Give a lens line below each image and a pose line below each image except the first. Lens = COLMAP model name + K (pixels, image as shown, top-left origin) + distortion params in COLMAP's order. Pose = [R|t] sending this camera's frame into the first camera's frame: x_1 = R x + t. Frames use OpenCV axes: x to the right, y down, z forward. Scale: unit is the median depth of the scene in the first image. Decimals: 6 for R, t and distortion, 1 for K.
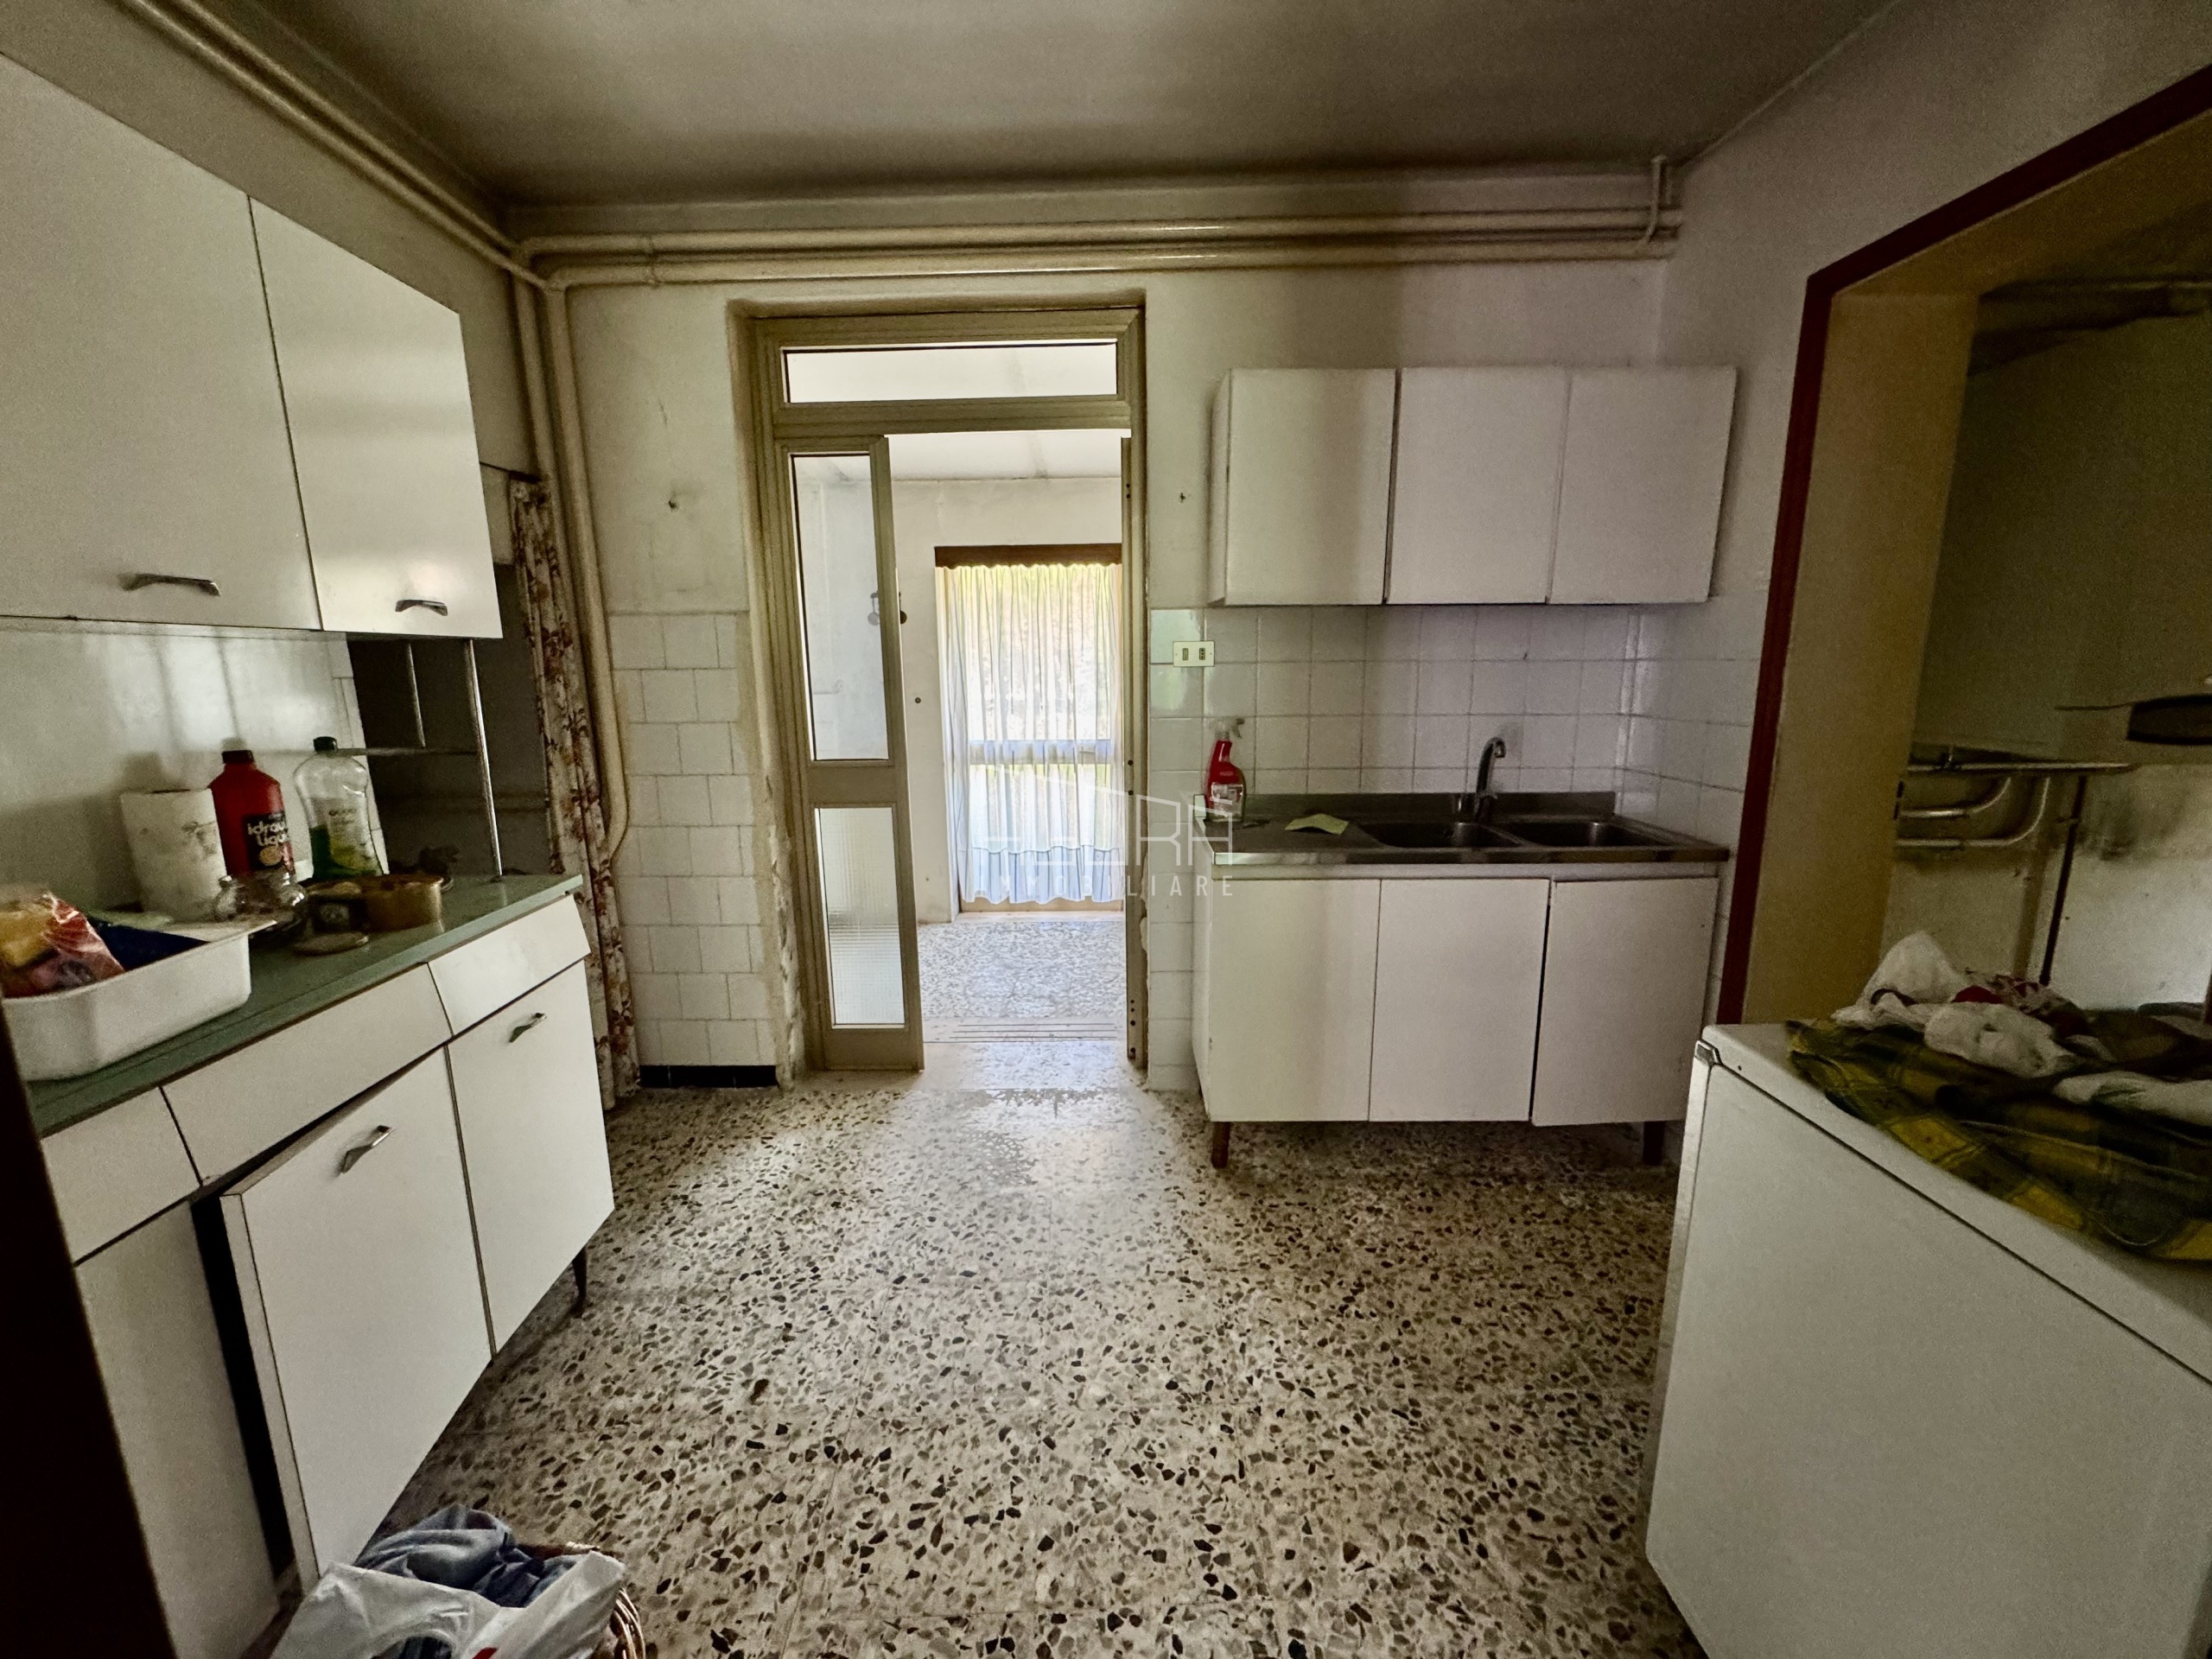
lens RADIAL K [[879.1, 0, 1095.6], [0, 879.1, 824.2], [0, 0, 1]] dist [-0.003989, -0.000271]
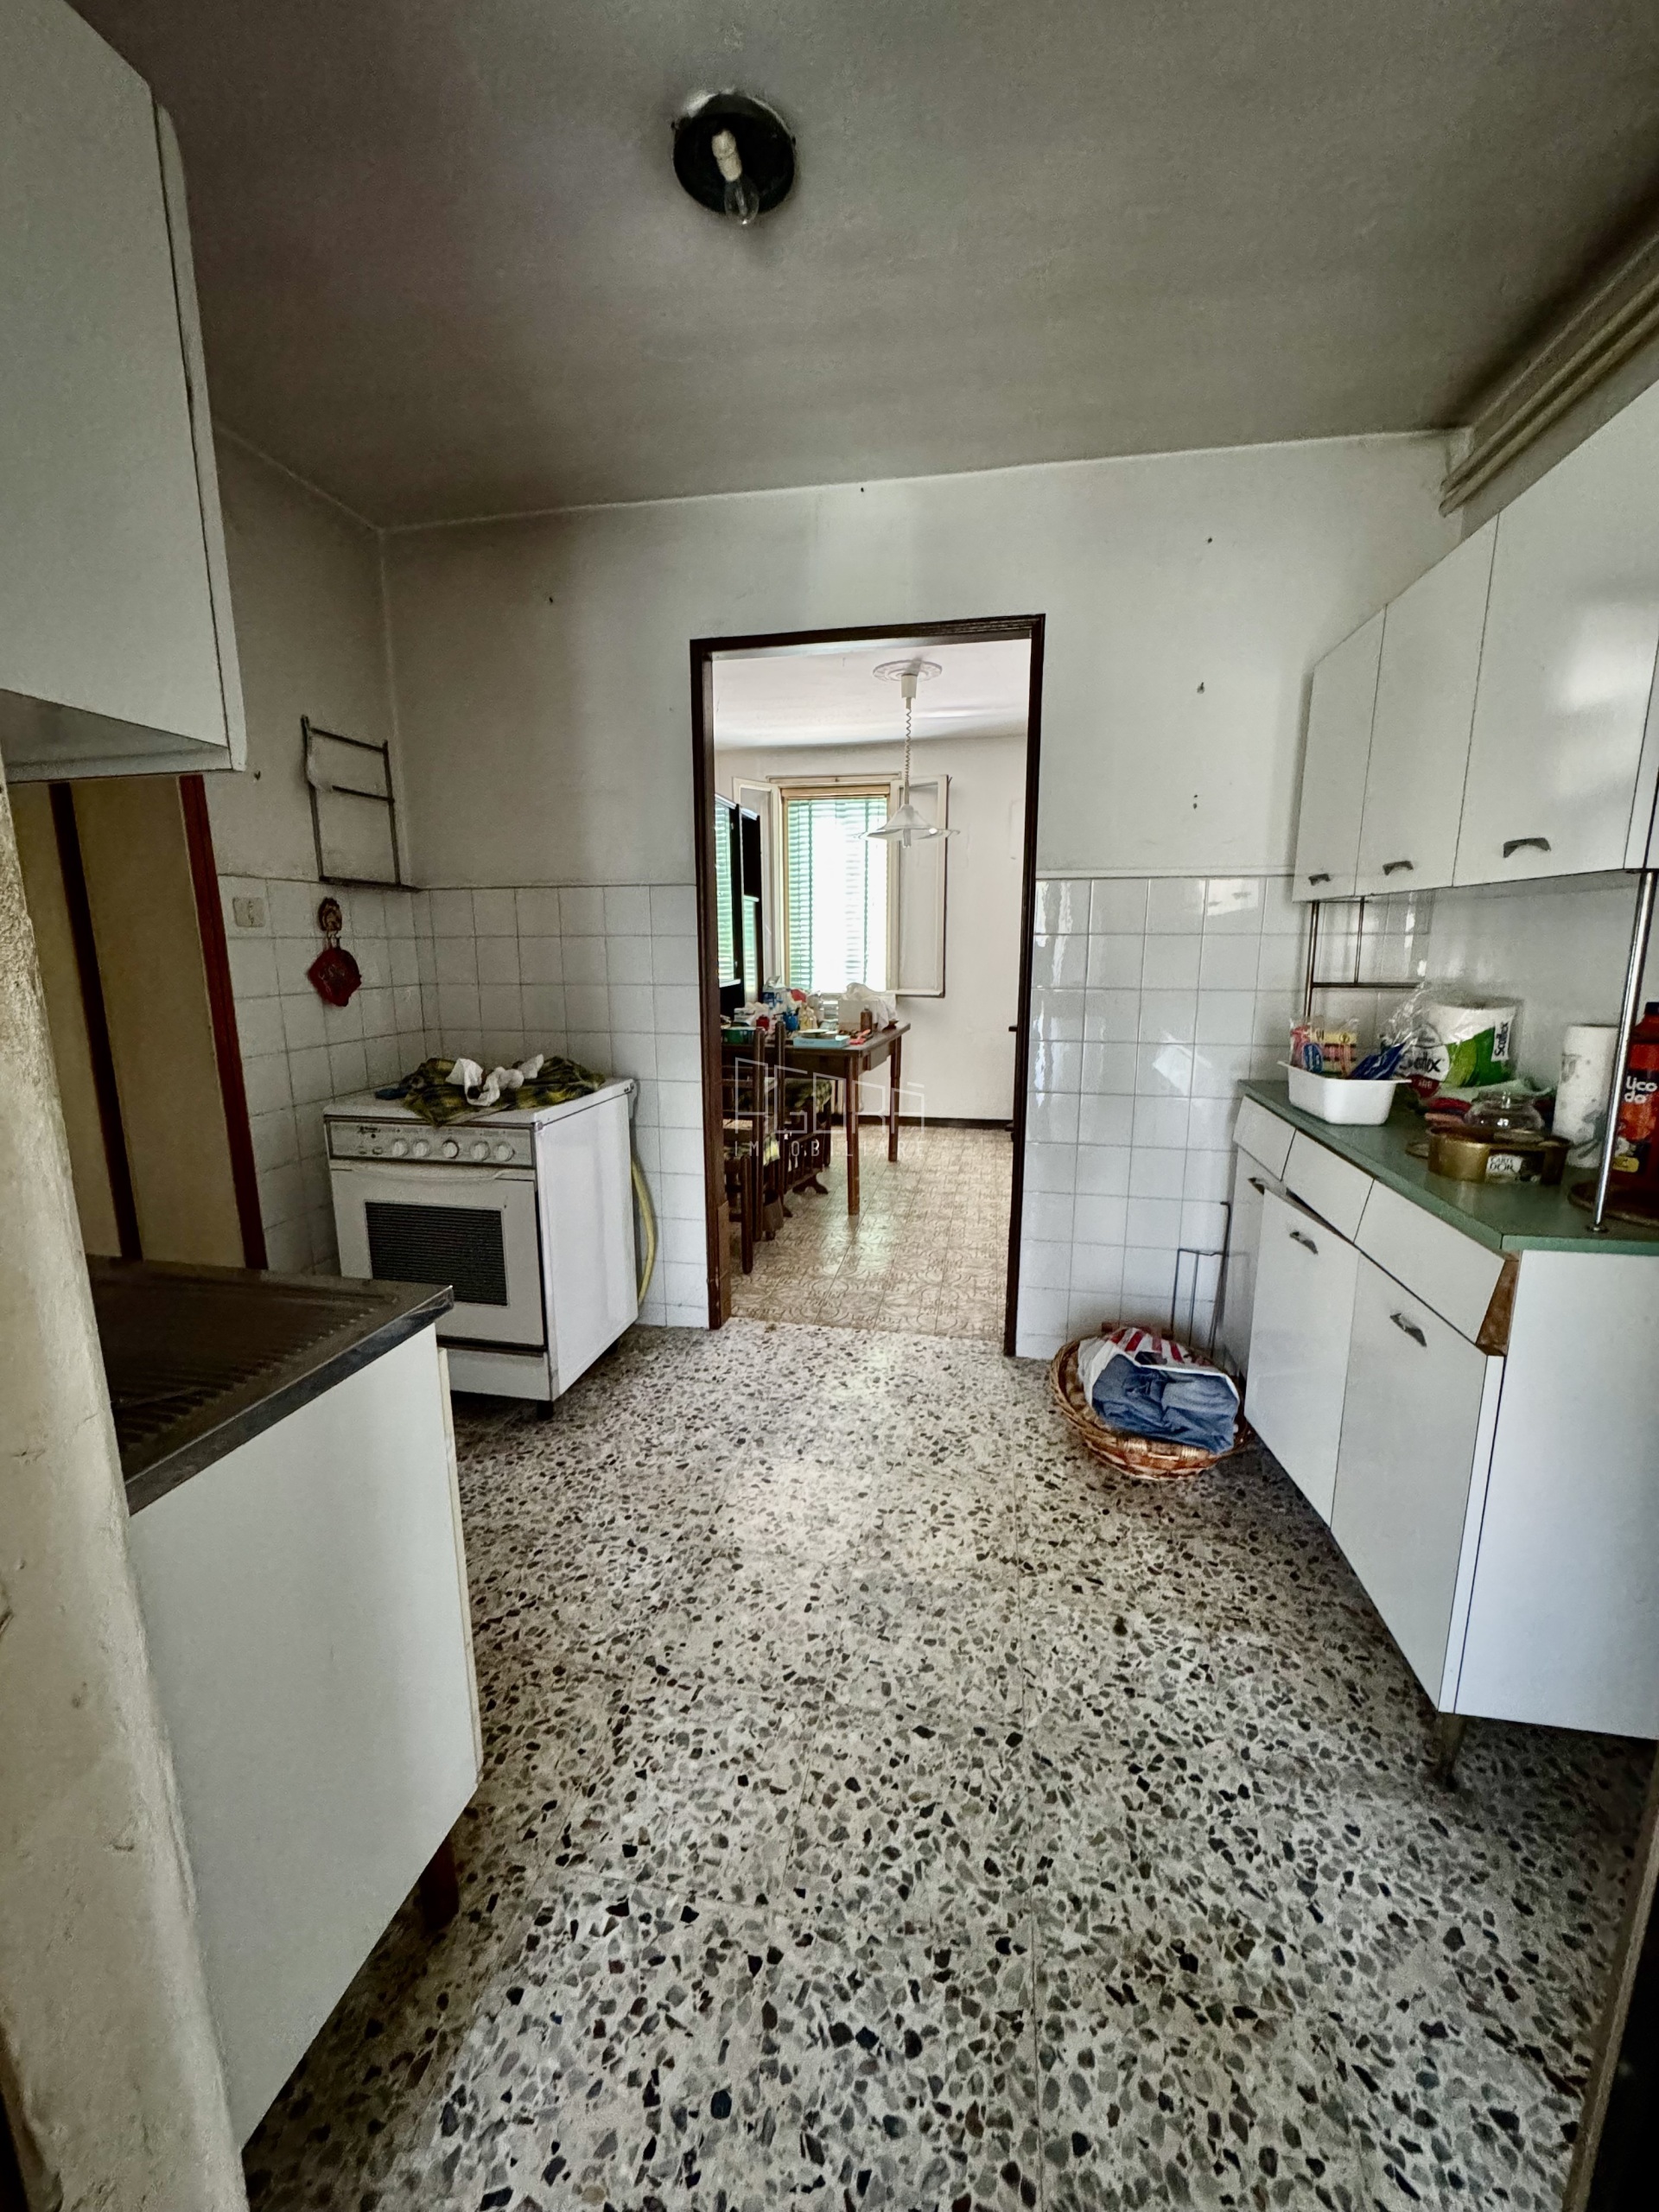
lens RADIAL K [[879.1, 0, 828.7], [0, 879.1, 1108.4], [0, 0, 1]] dist [-0.003989, -0.000271]
pose [[-0.978828, -0.025328, 0.203111, -0.230521], [0.050406, 0.931926, 0.359129, -0.295787], [-0.198380, 0.361763, -0.910919, 1.699740]]
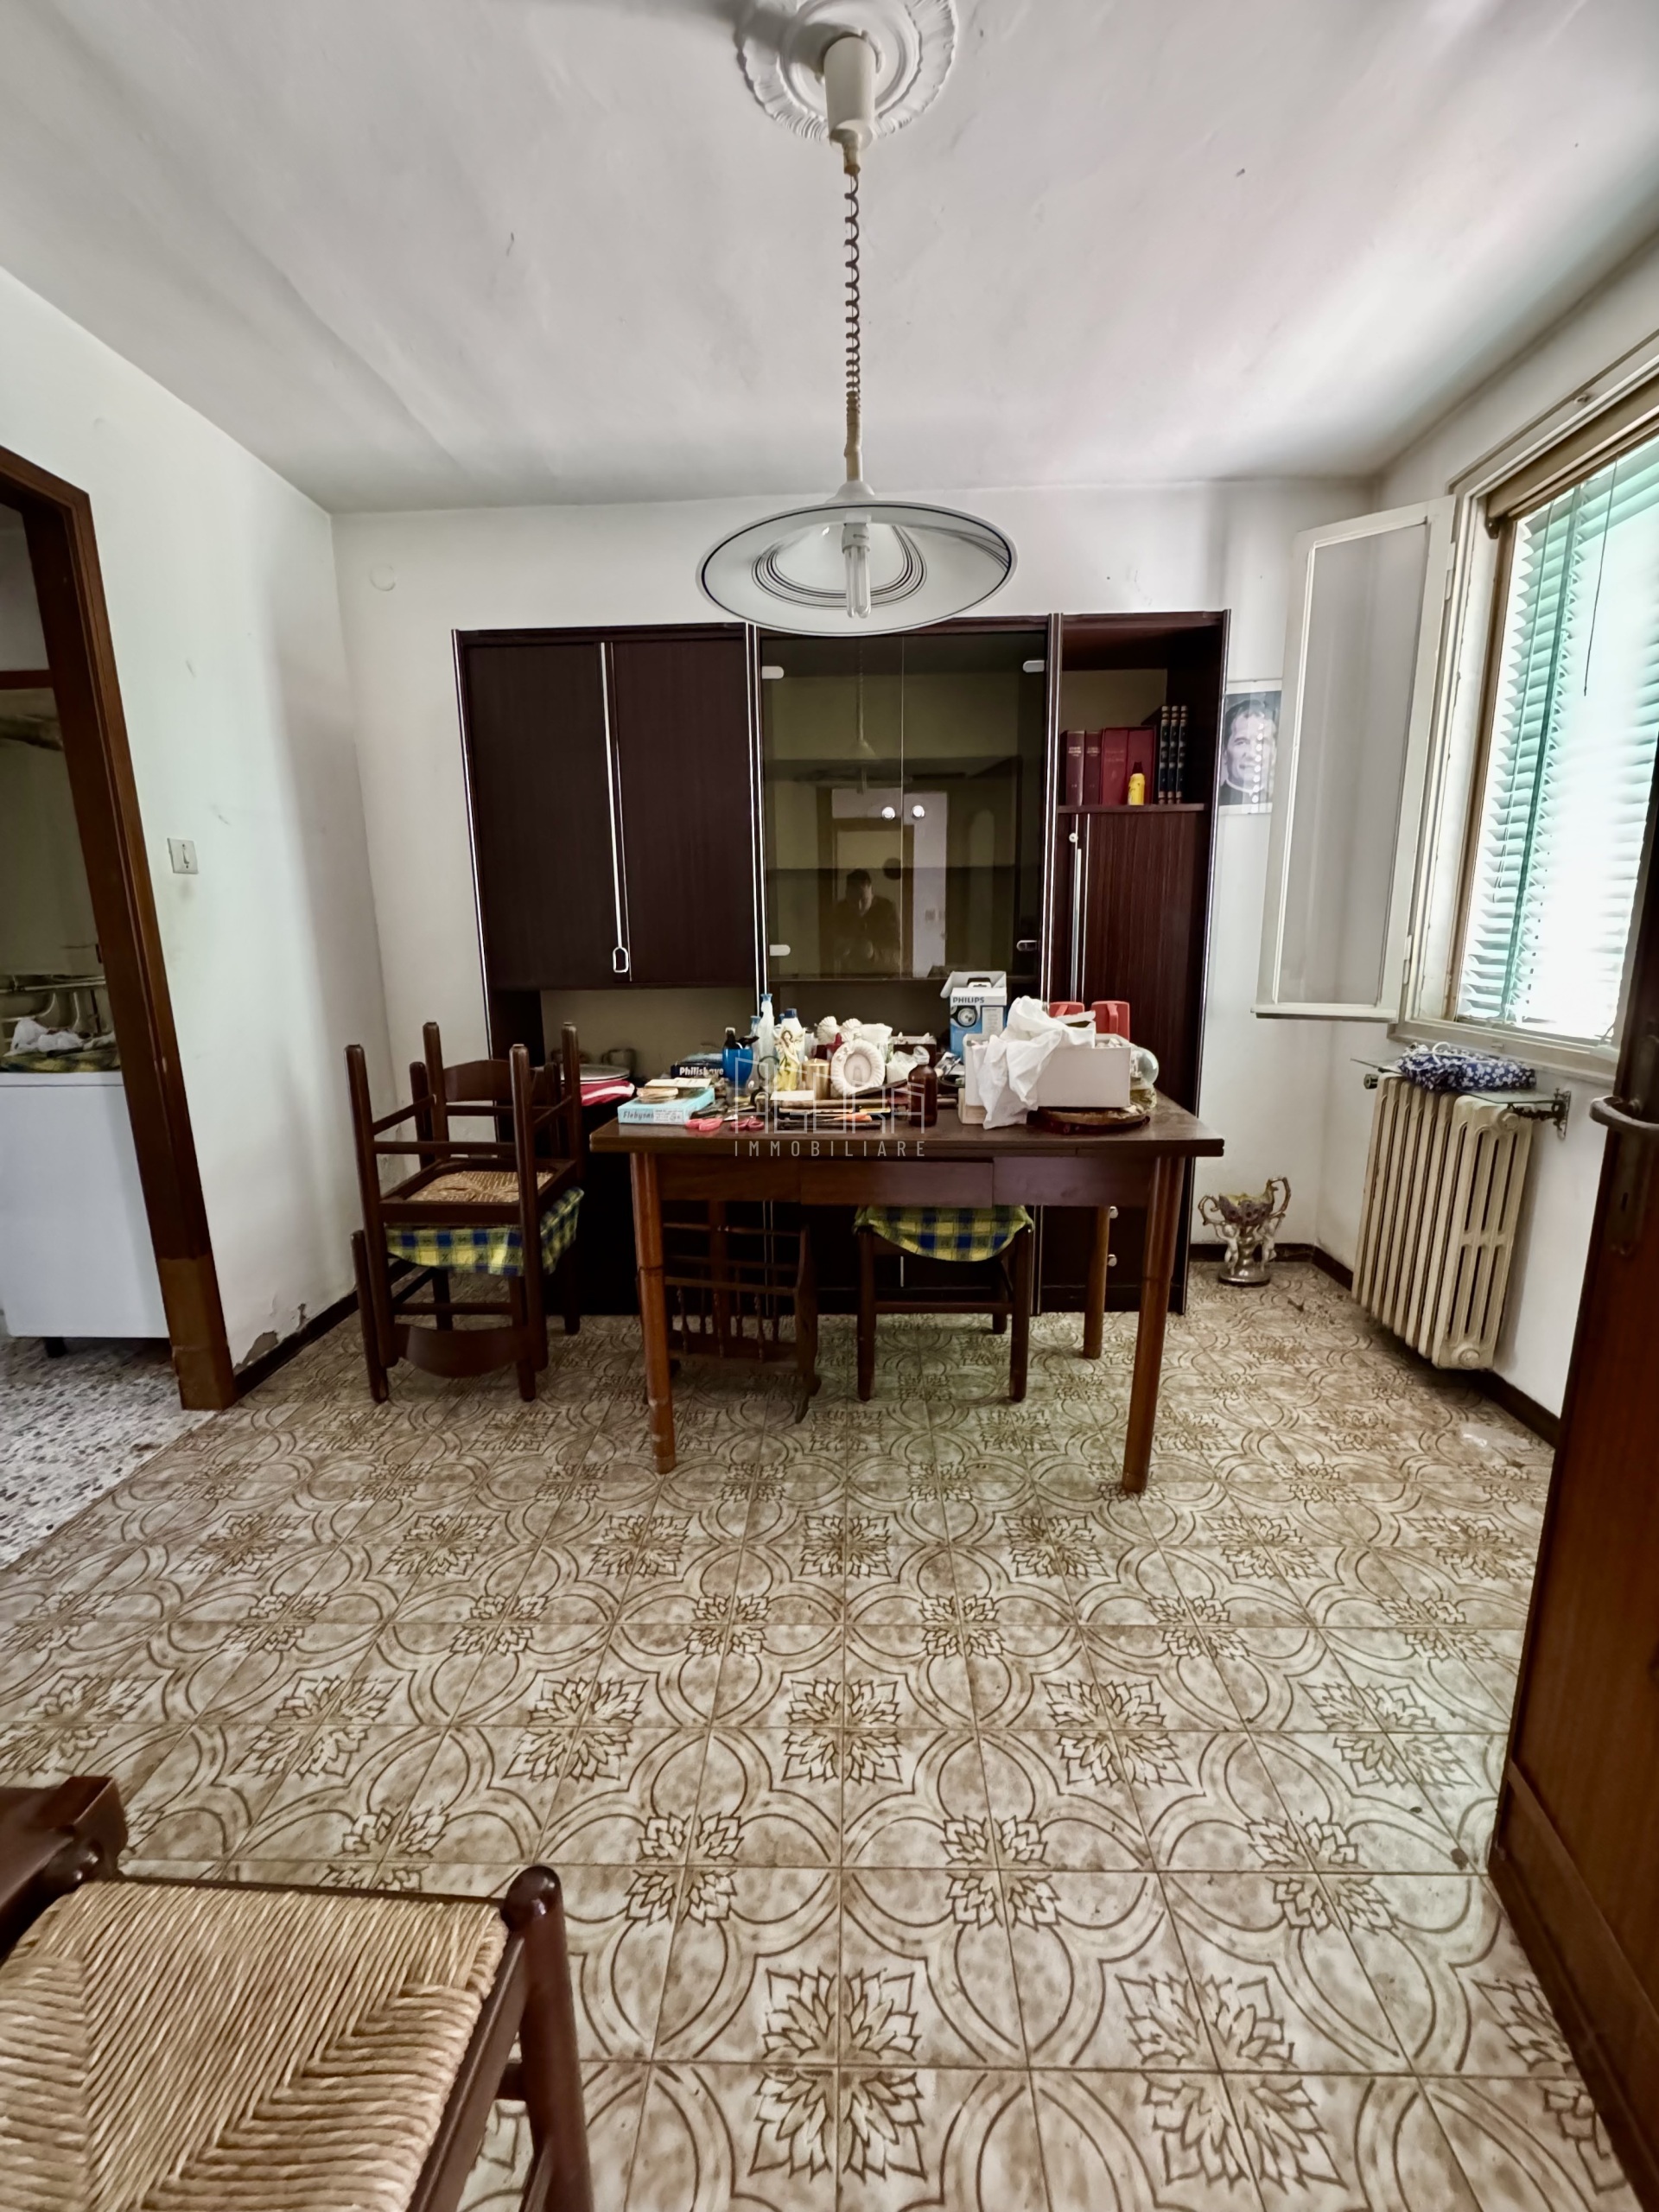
lens RADIAL K [[879.1, 0, 832.6], [0, 879.1, 1108.1], [0, 0, 1]] dist [-0.003989, -0.000271]
pose [[0.048004, -0.190309, 0.980550, -0.858950], [0.197451, 0.964118, 0.177453, 0.231462], [-0.979137, 0.185092, 0.083858, -0.843252]]
